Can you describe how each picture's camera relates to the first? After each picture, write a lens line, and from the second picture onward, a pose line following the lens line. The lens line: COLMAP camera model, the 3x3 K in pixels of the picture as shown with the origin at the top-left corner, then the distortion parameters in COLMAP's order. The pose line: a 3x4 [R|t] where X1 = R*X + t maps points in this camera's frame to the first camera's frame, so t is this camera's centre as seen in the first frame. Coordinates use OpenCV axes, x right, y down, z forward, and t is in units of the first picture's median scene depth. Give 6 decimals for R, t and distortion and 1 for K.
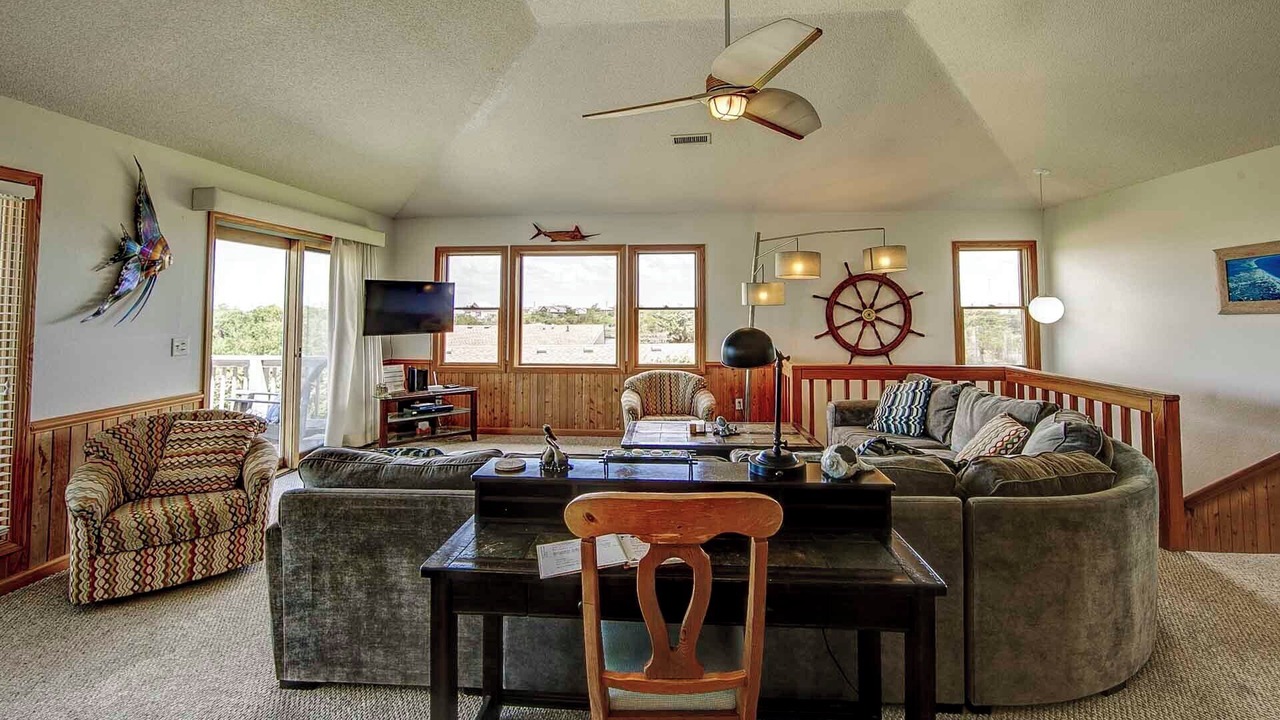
lens RADIAL K [[537.0, 0, 650.8], [0, 537.0, 287.8], [0, 0, 1]] dist [0.000854, -0.000018]
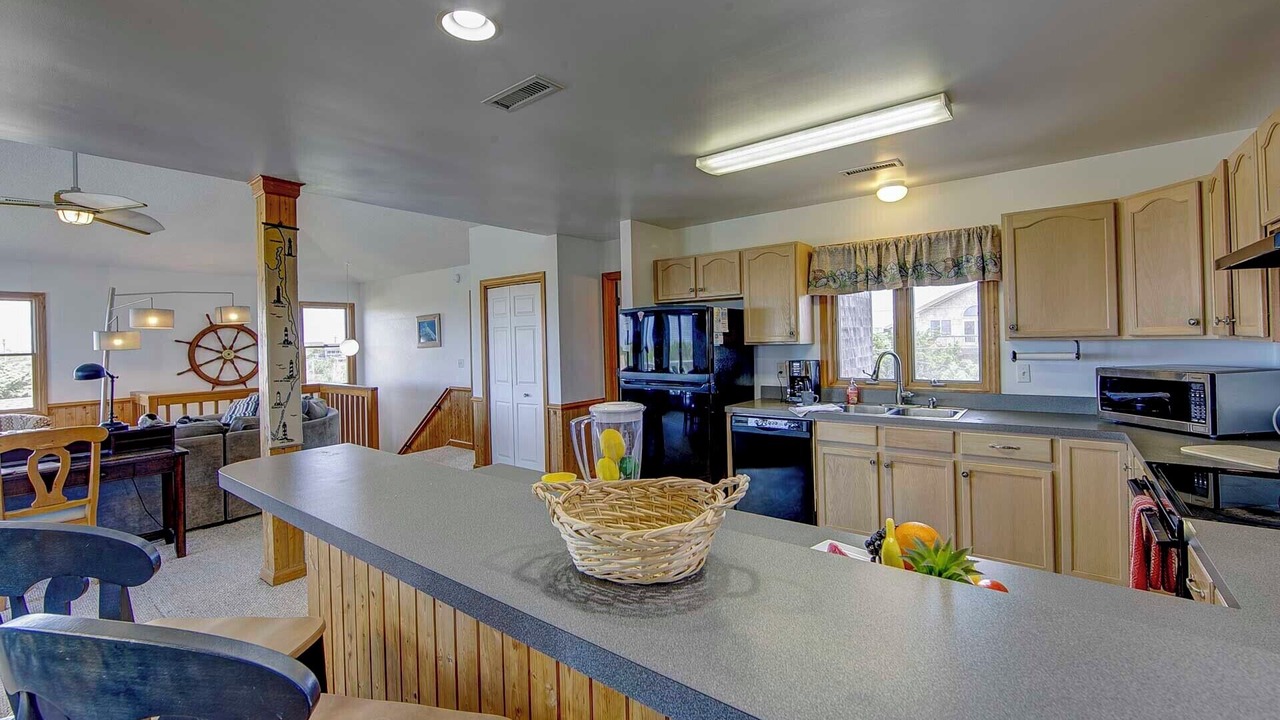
lens RADIAL K [[529.5, 0, 637.2], [0, 529.5, 337.6], [0, 0, 1]] dist [-0.012410, 0.000379]
pose [[0.570695, -0.011678, 0.821079, -0.081000], [-0.008747, 0.999756, 0.020299, -0.025844], [-0.821115, -0.018767, 0.570454, -0.560820]]
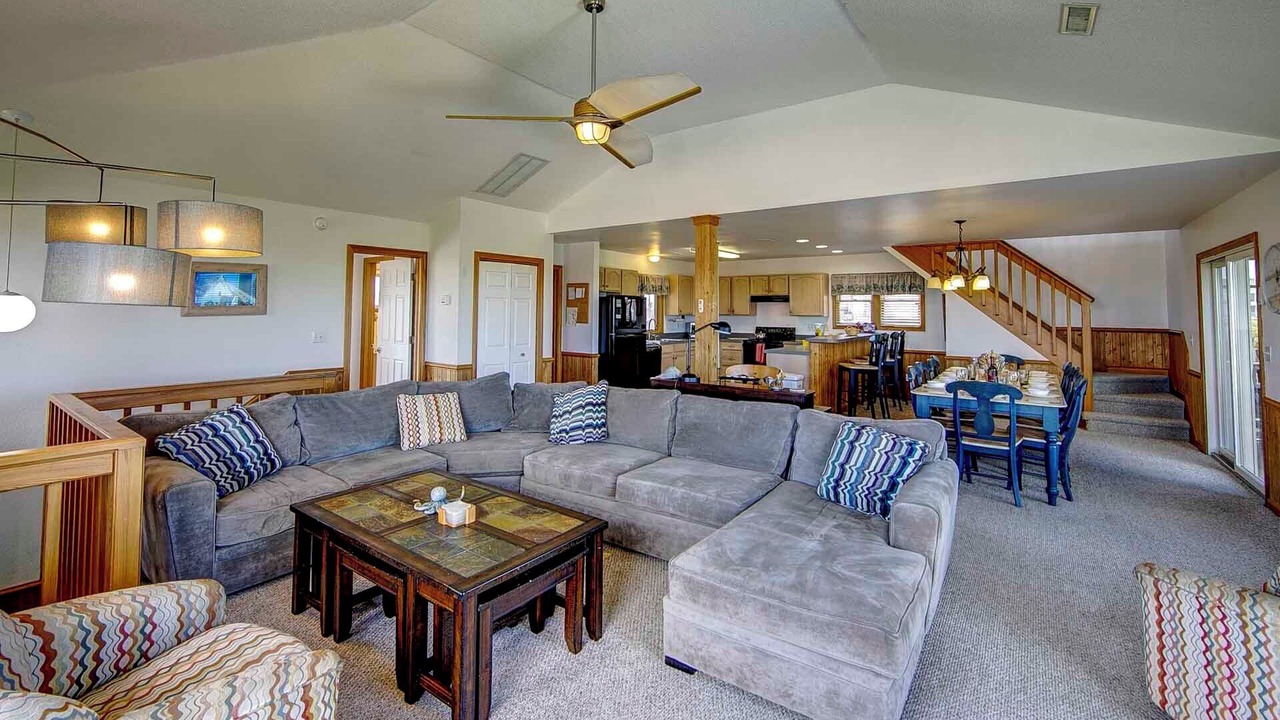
lens RADIAL K [[537.0, 0, 650.8], [0, 537.0, 287.8], [0, 0, 1]] dist [0.000854, -0.000018]
pose [[-0.838605, 0.018870, 0.544413, -0.297173], [-0.027336, 0.996683, -0.076654, 0.034120], [-0.544054, -0.079164, -0.835307, 0.978363]]
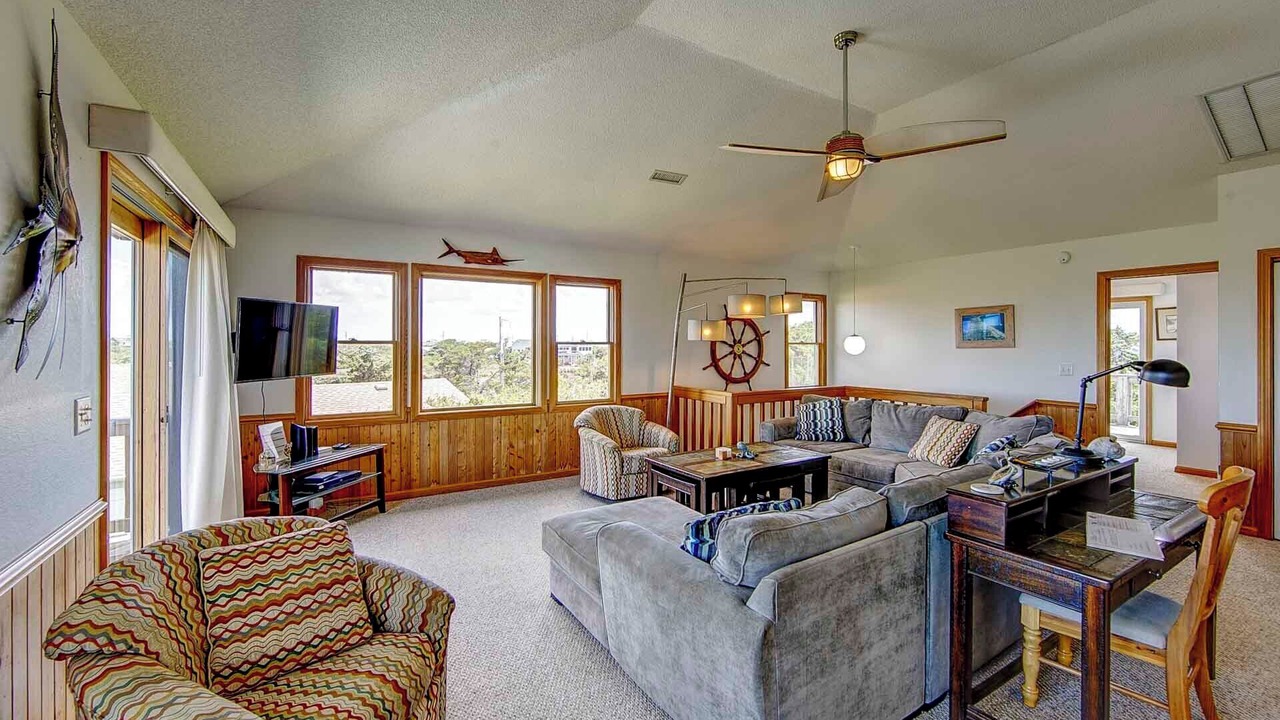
lens RADIAL K [[515.1, 0, 634.0], [0, 515.1, 346.6], [0, 0, 1]] dist [-0.000813, 0.000048]
pose [[0.815764, 0.000388, 0.578385, -0.454685], [-0.026196, 0.998998, 0.036277, 0.009073], [-0.577792, -0.044745, 0.814957, 0.191022]]
